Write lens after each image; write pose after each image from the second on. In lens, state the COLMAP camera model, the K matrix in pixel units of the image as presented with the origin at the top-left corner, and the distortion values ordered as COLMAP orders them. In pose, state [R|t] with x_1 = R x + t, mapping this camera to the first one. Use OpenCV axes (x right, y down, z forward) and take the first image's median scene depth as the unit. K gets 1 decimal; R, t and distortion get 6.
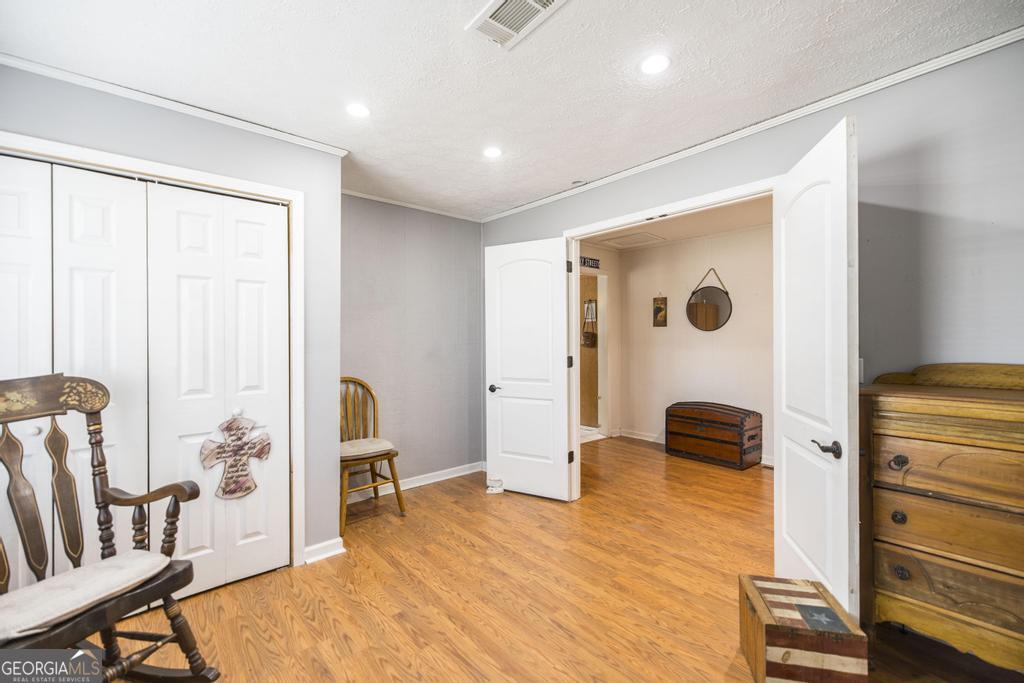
lens RADIAL K [[433.8, 0, 511.4], [0, 433.8, 339.0], [0, 0, 1]] dist [0.010293, -0.000915]
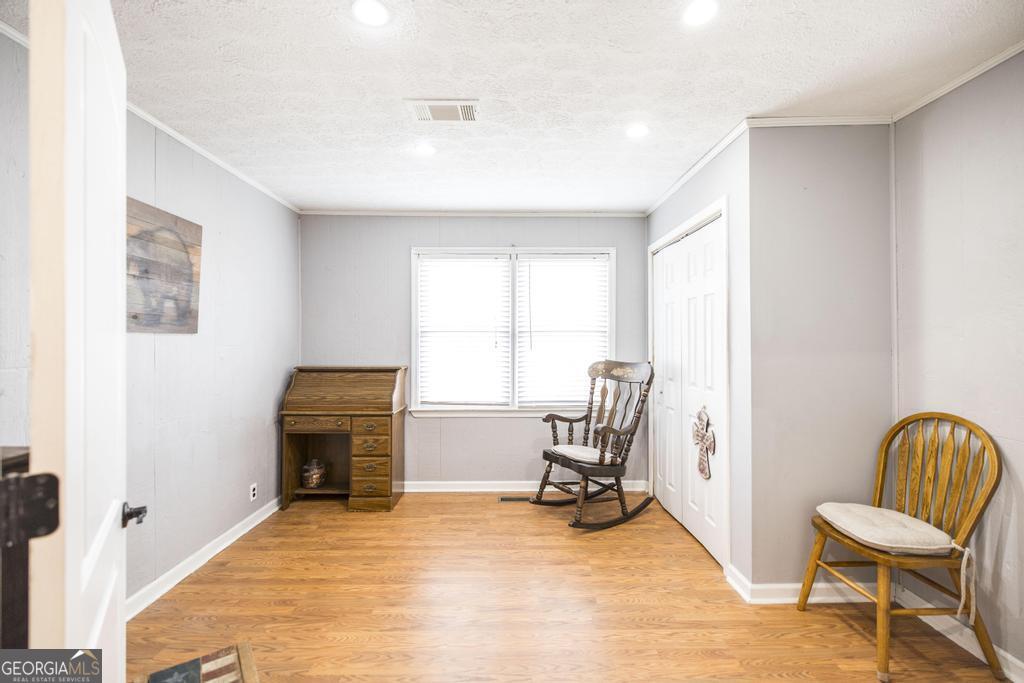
lens RADIAL K [[433.8, 0, 511.6], [0, 433.8, 339.6], [0, 0, 1]] dist [0.010293, -0.000915]
pose [[-0.639037, 0.001372, -0.769175, 0.599547], [-0.000739, 0.999997, 0.002398, -0.017528], [0.769176, 0.002100, -0.639034, 1.305240]]
